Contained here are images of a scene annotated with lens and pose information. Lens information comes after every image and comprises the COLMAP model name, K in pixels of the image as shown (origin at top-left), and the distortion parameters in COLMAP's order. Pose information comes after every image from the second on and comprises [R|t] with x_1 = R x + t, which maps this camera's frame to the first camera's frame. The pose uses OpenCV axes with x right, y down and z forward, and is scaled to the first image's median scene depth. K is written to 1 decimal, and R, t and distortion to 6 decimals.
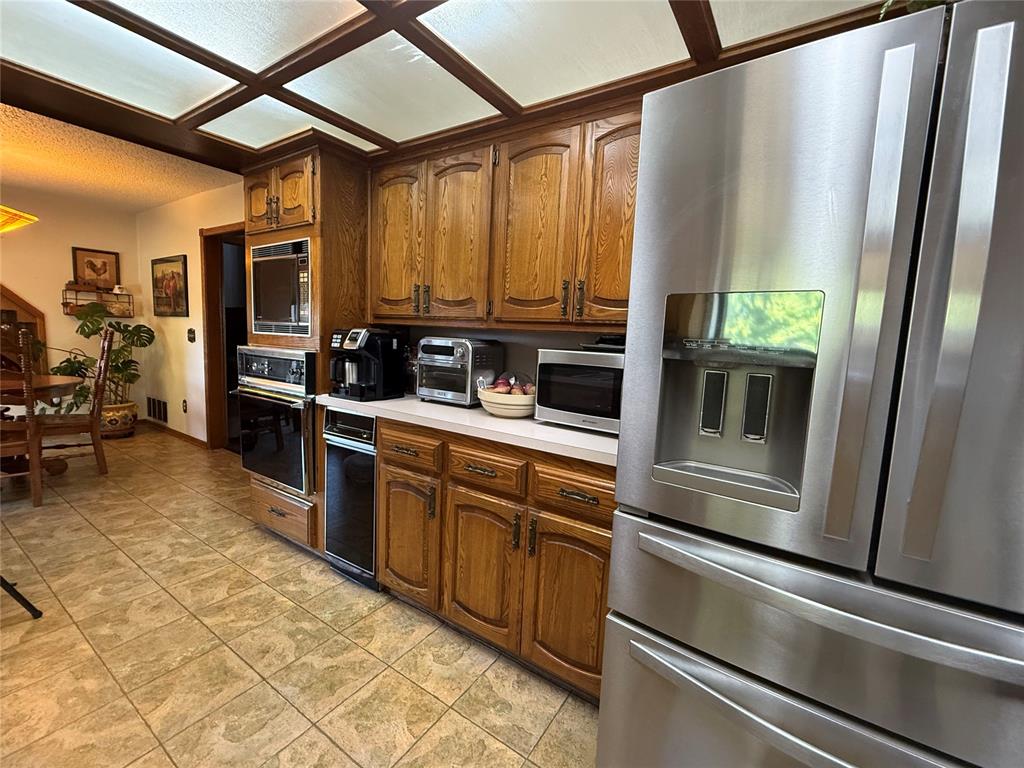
lens RADIAL K [[447.0, 0, 518.0], [0, 447.0, 381.1], [0, 0, 1]] dist [-0.002113, 0.001060]
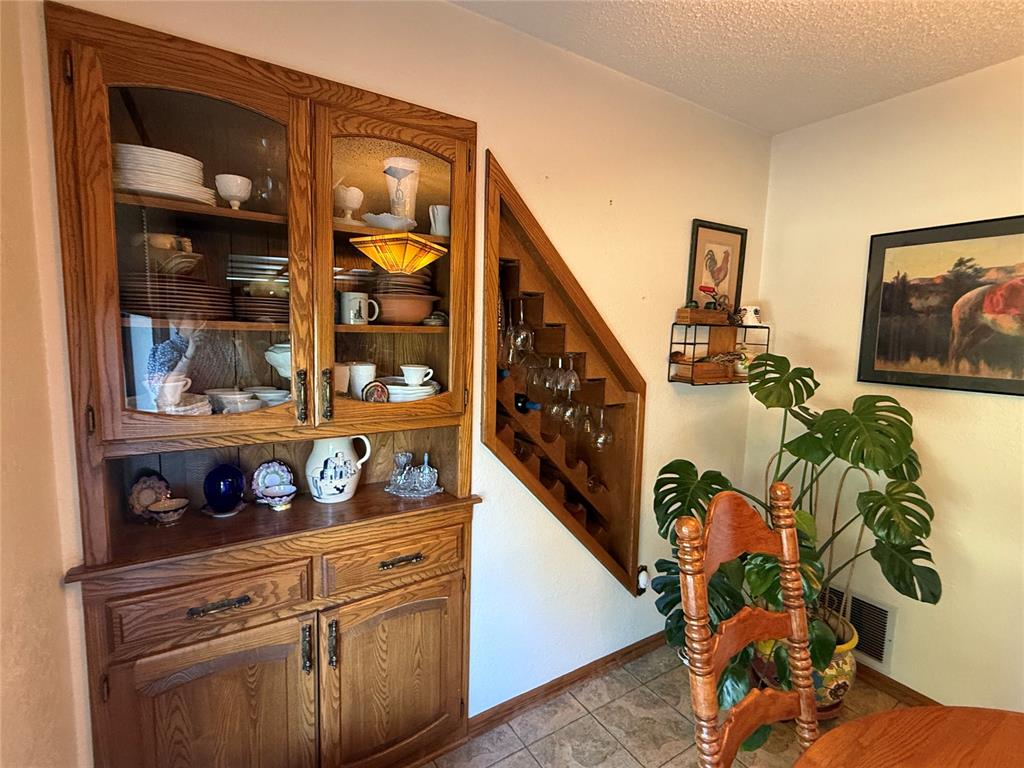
lens RADIAL K [[471.3, 0, 506.9], [0, 471.3, 382.0], [0, 0, 1]] dist [-0.001774, -0.000913]
pose [[0.916683, 0.025764, -0.398784, -0.971990], [-0.030586, 0.999516, -0.005734, -0.140216], [0.398443, 0.017453, 0.917027, 0.528646]]
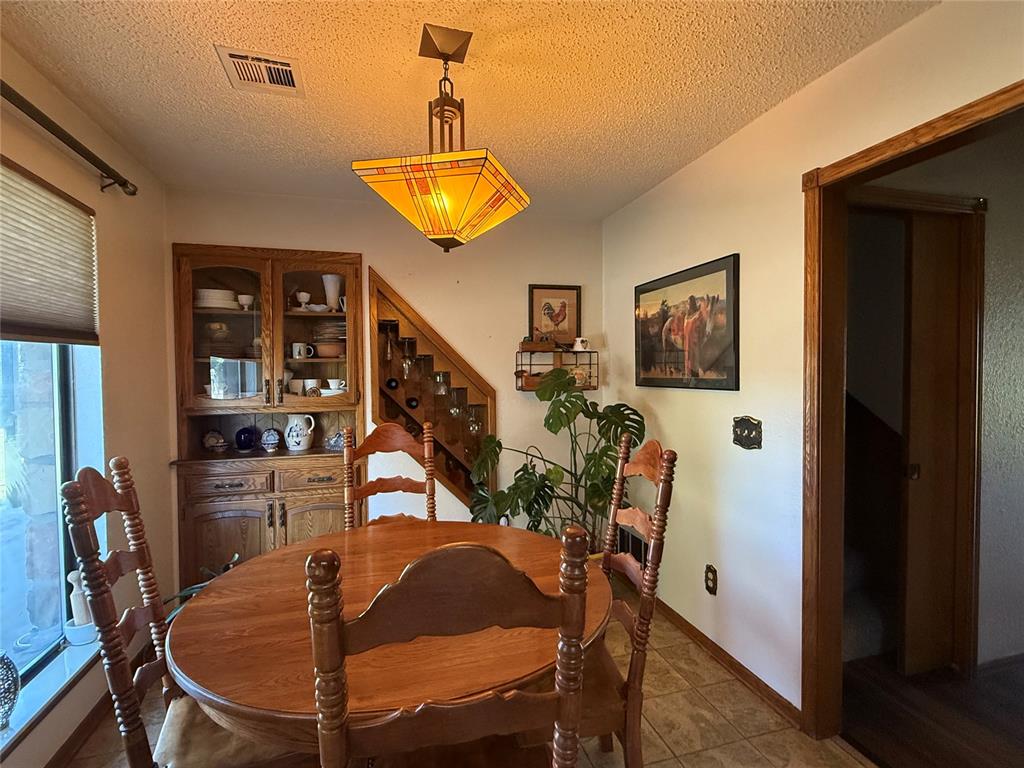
lens RADIAL K [[471.3, 0, 516.1], [0, 471.3, 386.0], [0, 0, 1]] dist [-0.001774, -0.000913]
pose [[0.775163, -0.028364, -0.631125, -0.585182], [-0.027609, 0.996516, -0.078695, -0.100348], [0.631158, 0.078426, 0.771679, 0.473634]]
